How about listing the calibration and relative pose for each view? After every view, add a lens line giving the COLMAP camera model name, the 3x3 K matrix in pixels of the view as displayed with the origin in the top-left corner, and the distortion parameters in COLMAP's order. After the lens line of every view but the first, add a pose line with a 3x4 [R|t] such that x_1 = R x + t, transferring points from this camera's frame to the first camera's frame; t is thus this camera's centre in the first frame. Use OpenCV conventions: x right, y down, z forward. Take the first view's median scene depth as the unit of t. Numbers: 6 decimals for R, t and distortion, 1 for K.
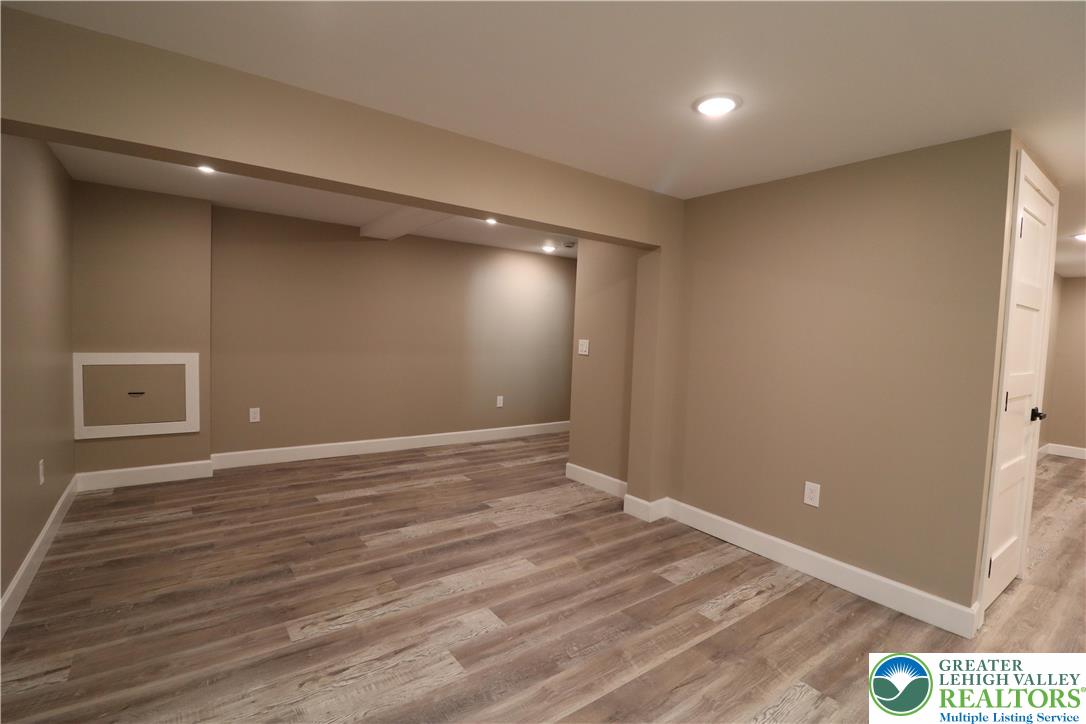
lens RADIAL K [[501.3, 0, 543.9], [0, 501.3, 358.8], [0, 0, 1]] dist [0.000020, 0.000076]
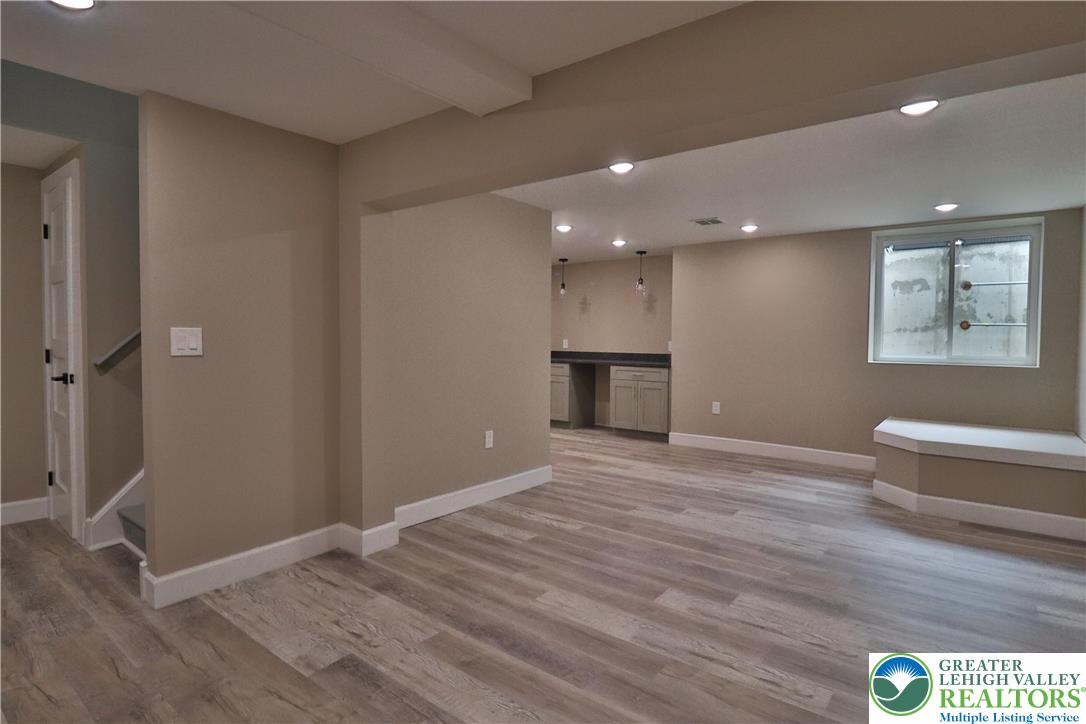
lens RADIAL K [[566.7, 0, 543.2], [0, 566.7, 353.7], [0, 0, 1]] dist [-0.001325, 0.000226]
pose [[-0.262804, -0.073025, 0.962082, -0.920402], [0.034272, 0.995796, 0.084946, -0.074888], [-0.964240, 0.055297, -0.259197, 1.240603]]
